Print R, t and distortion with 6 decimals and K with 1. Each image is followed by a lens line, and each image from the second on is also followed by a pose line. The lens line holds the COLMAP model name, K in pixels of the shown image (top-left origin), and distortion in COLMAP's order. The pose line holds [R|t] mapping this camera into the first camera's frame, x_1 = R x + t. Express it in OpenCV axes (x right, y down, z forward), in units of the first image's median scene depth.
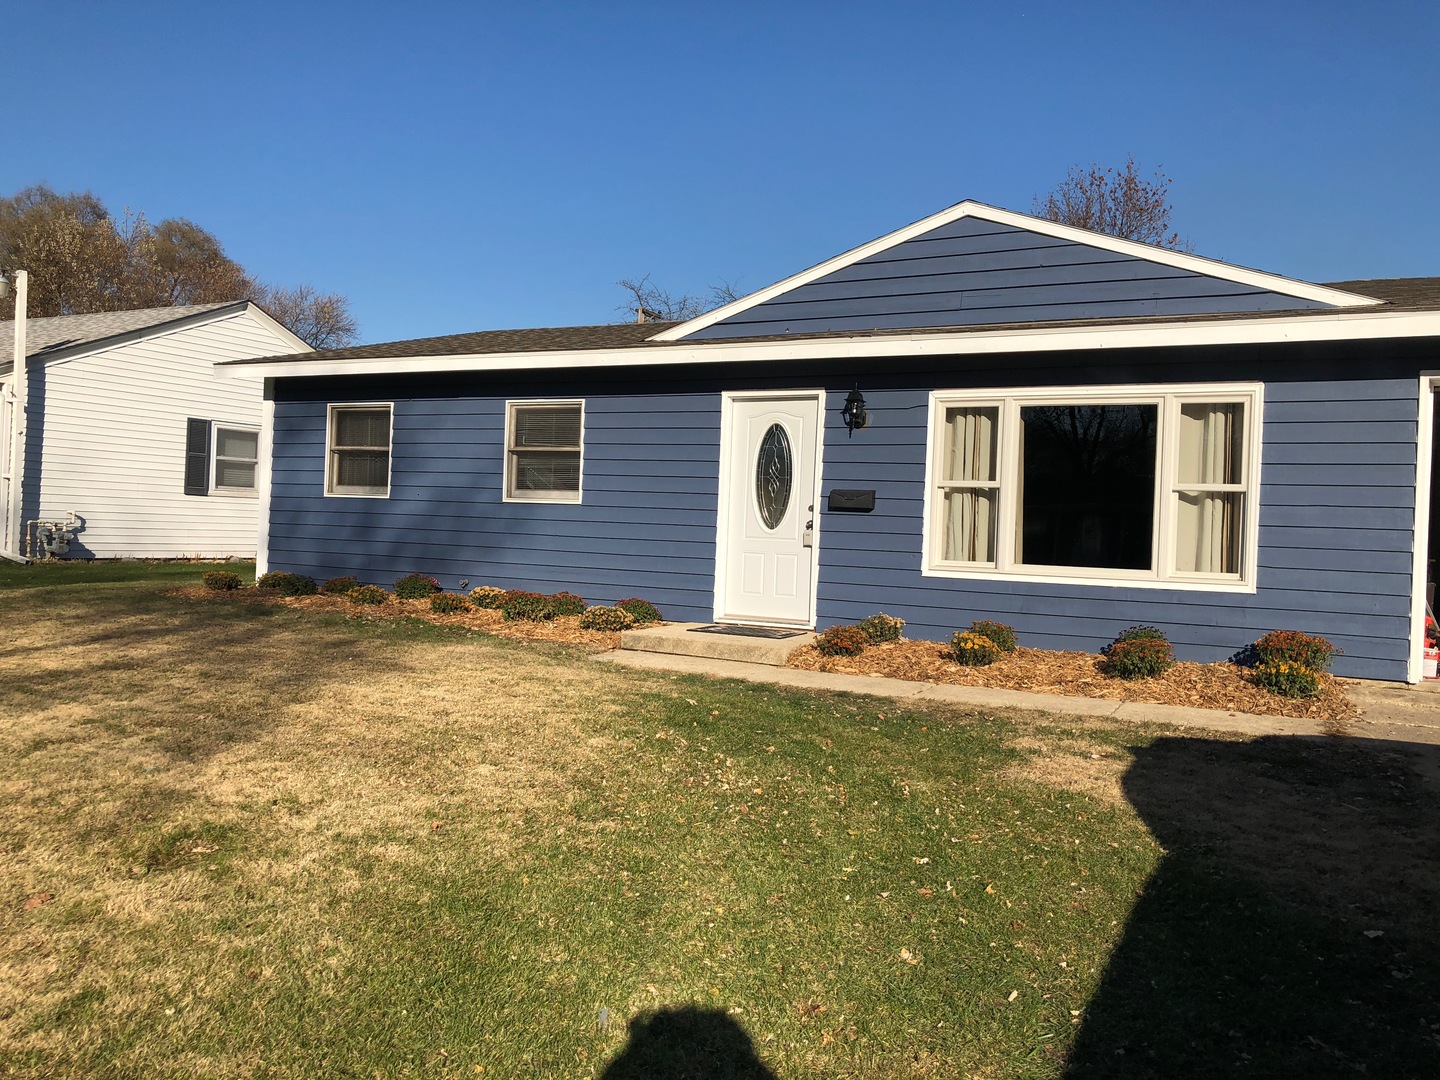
lens RADIAL K [[1184.6, 0, 713.8], [0, 1184.6, 533.8], [0, 0, 1]] dist [0.063684, -0.053719]
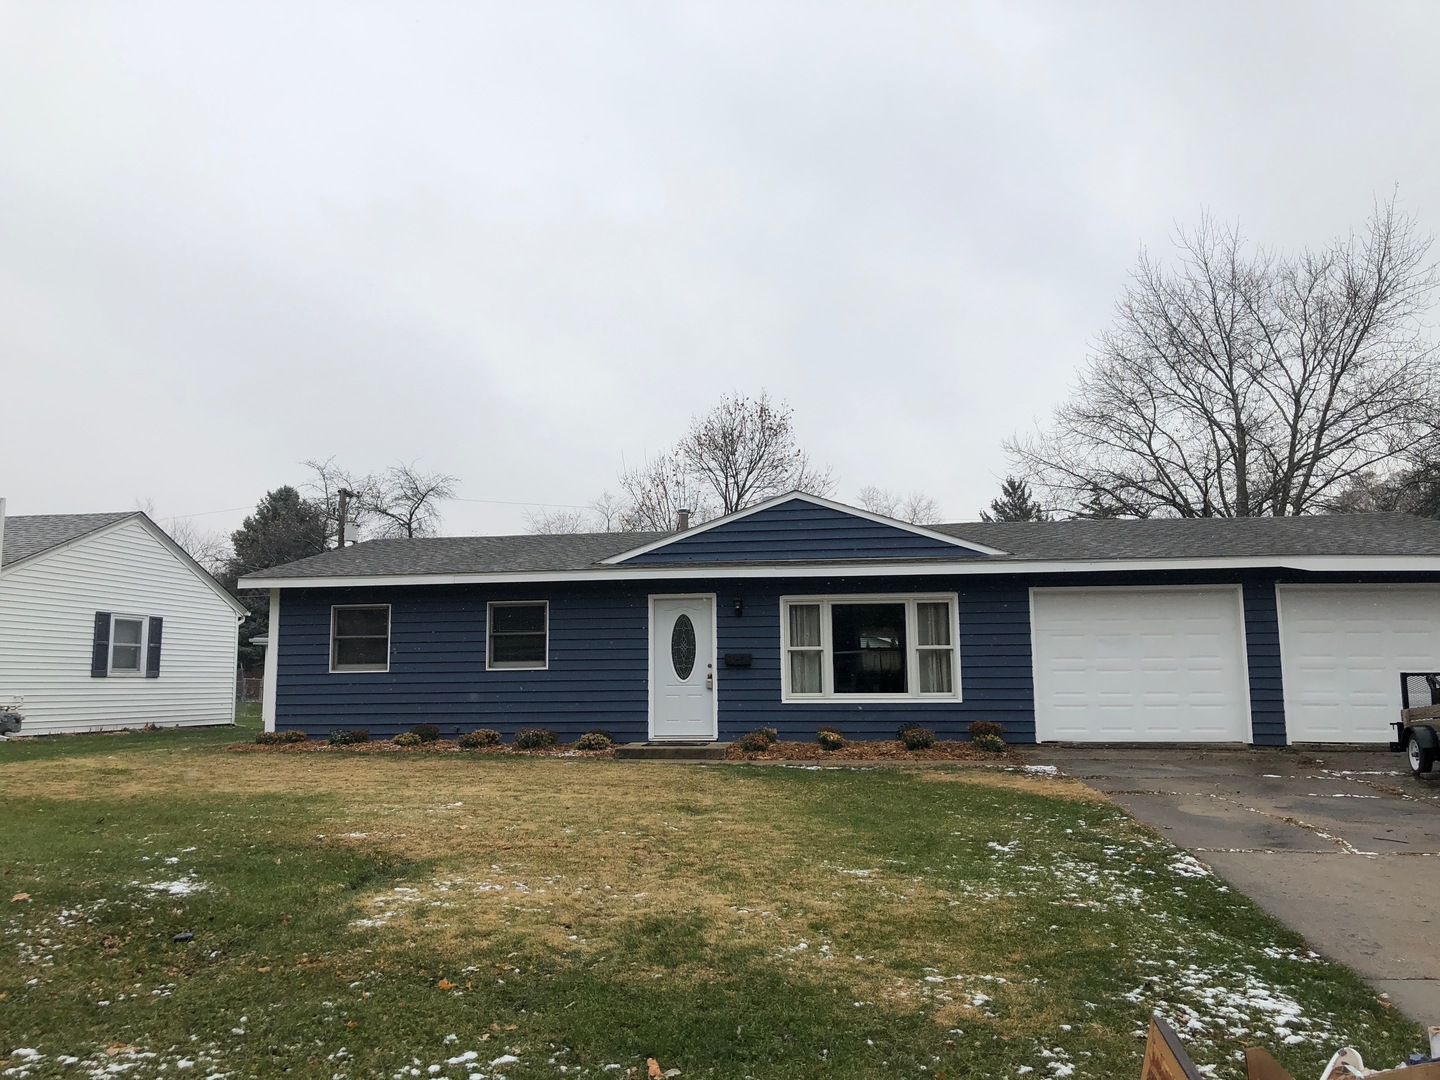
lens RADIAL K [[1174.3, 0, 699.4], [0, 1174.3, 534.9], [0, 0, 1]] dist [0.131010, -0.245644]
pose [[0.942178, -0.003600, 0.335094, -0.485531], [0.045861, 0.991919, -0.118292, -0.010027], [-0.331960, 0.126820, 0.934729, -0.557939]]
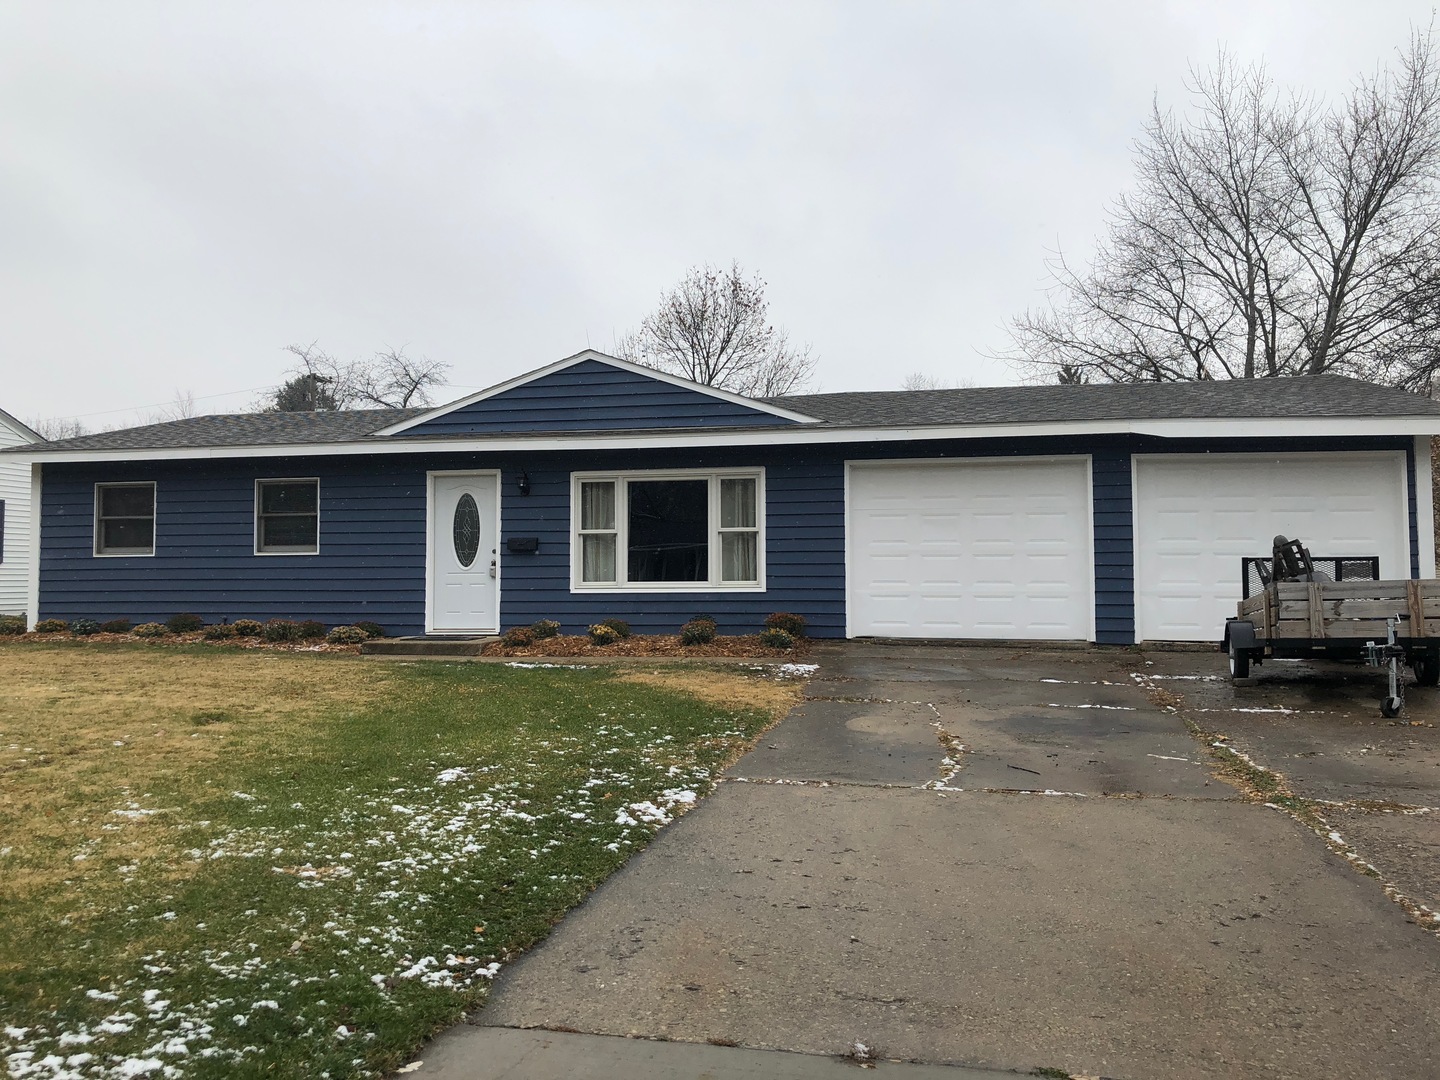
lens RADIAL K [[1184.6, 0, 713.8], [0, 1184.6, 533.8], [0, 0, 1]] dist [0.063684, -0.053719]
pose [[0.960764, -0.030903, 0.275642, -0.060846], [0.041992, 0.998525, -0.034417, 0.018455], [-0.274172, 0.044641, 0.960644, -0.487394]]
